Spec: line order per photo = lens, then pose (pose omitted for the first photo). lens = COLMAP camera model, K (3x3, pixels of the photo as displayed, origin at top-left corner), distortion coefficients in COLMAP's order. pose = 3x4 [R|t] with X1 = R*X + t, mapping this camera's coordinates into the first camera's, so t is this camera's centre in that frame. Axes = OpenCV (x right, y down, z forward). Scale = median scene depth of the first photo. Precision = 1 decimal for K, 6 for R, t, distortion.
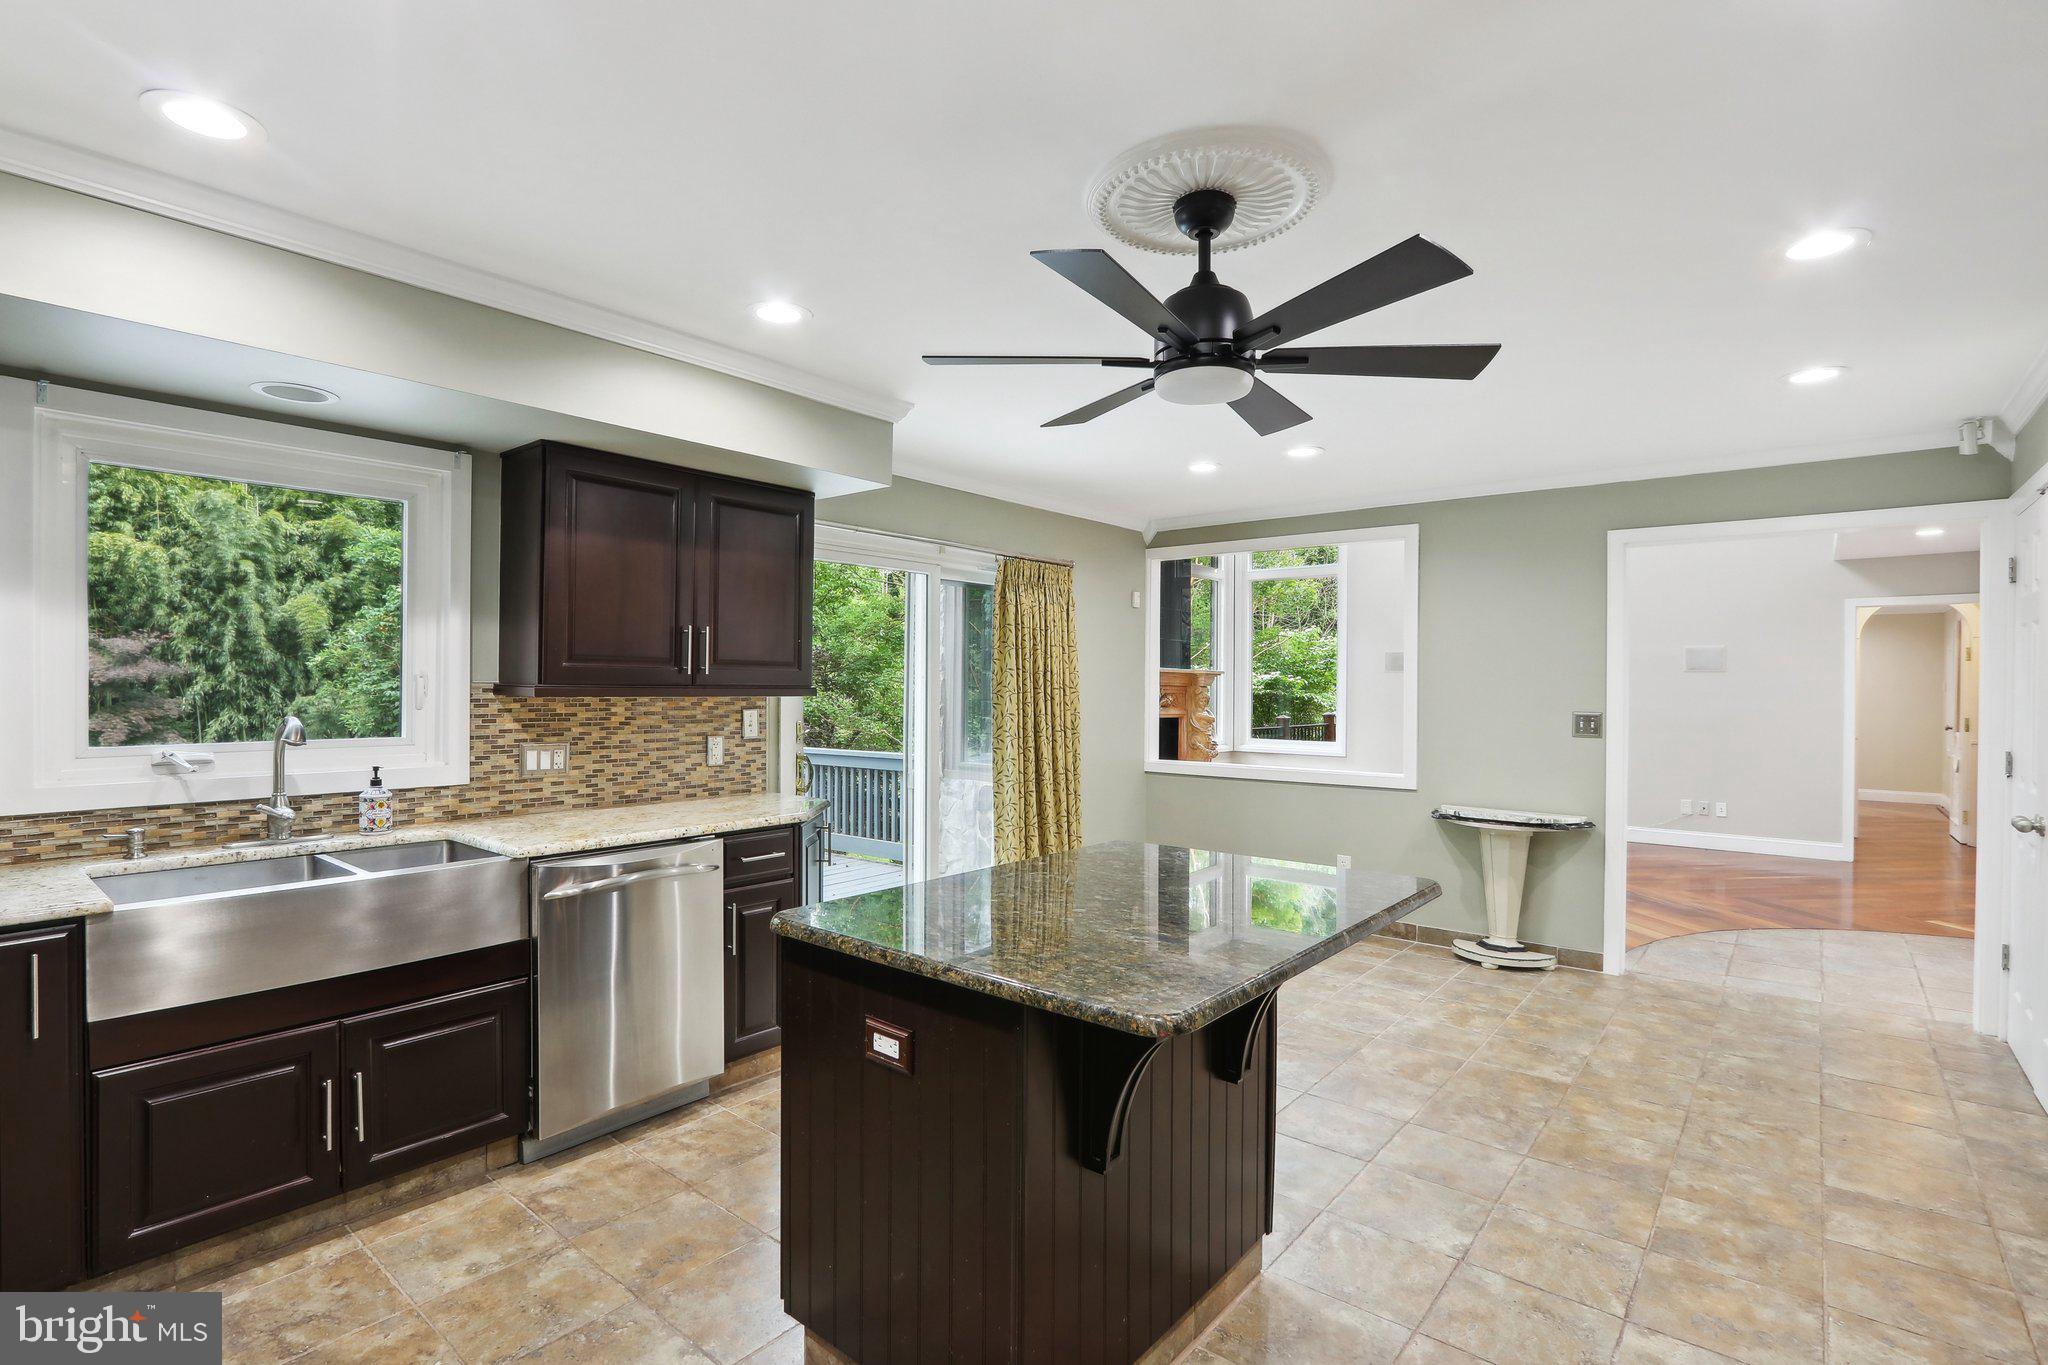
lens RADIAL K [[969.3, 0, 1024.0], [0, 969.3, 682.5], [0, 0, 1]] dist [-0.011832, 0.000420]
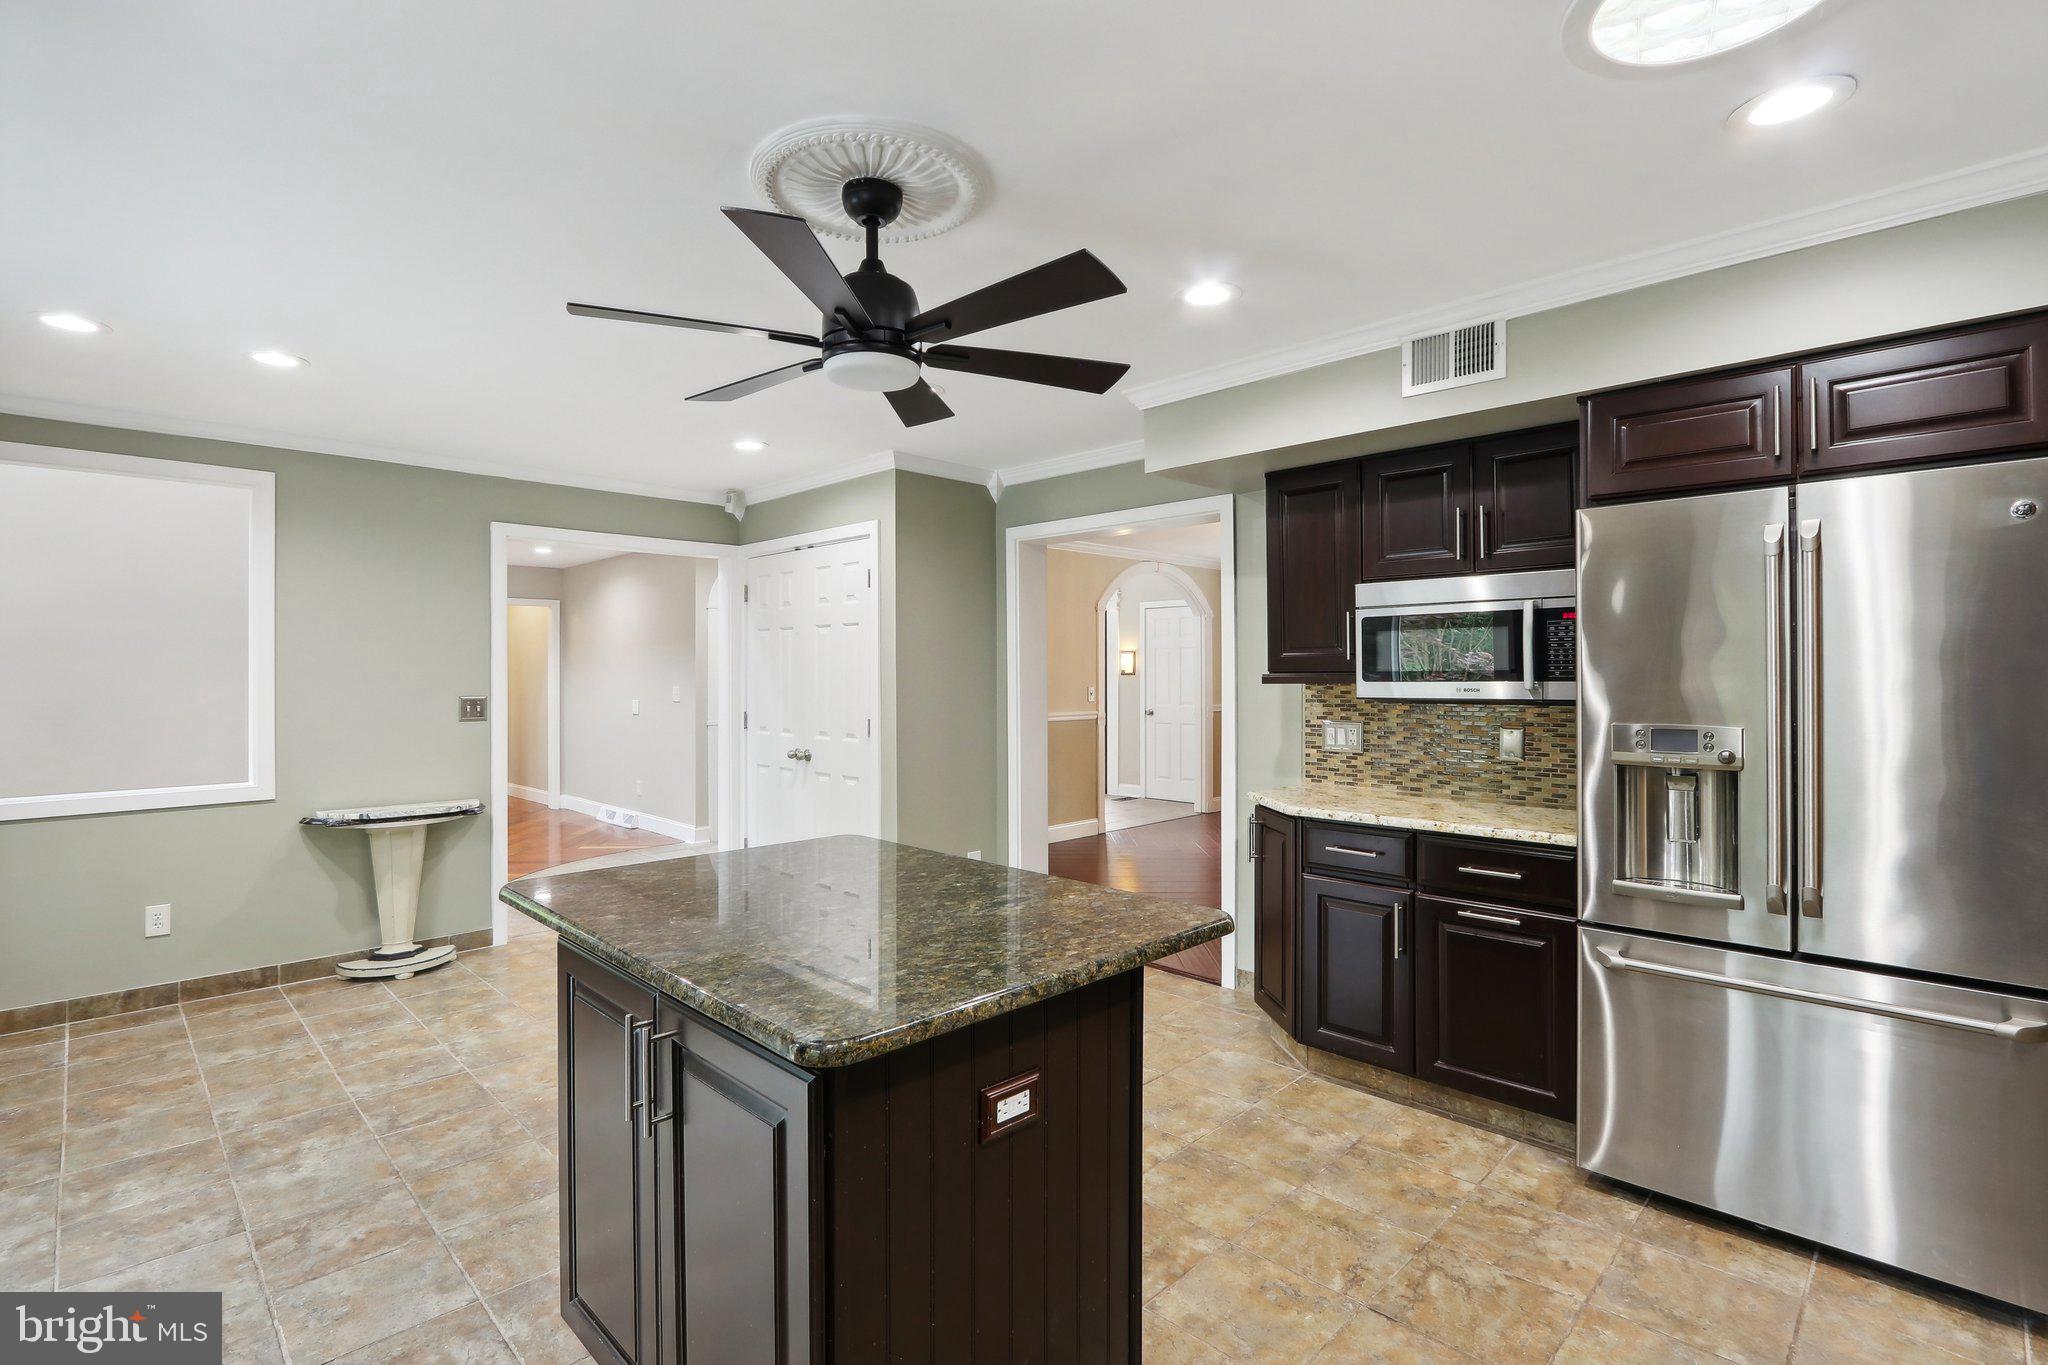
lens RADIAL K [[943.1, 0, 1011.2], [0, 943.1, 667.9], [0, 0, 1]] dist [-0.015741, -0.000050]
pose [[0.108647, -0.002324, 0.994078, -0.345917], [0.001956, 0.999996, 0.002124, -0.000051], [-0.994078, 0.001713, 0.108651, 0.337031]]
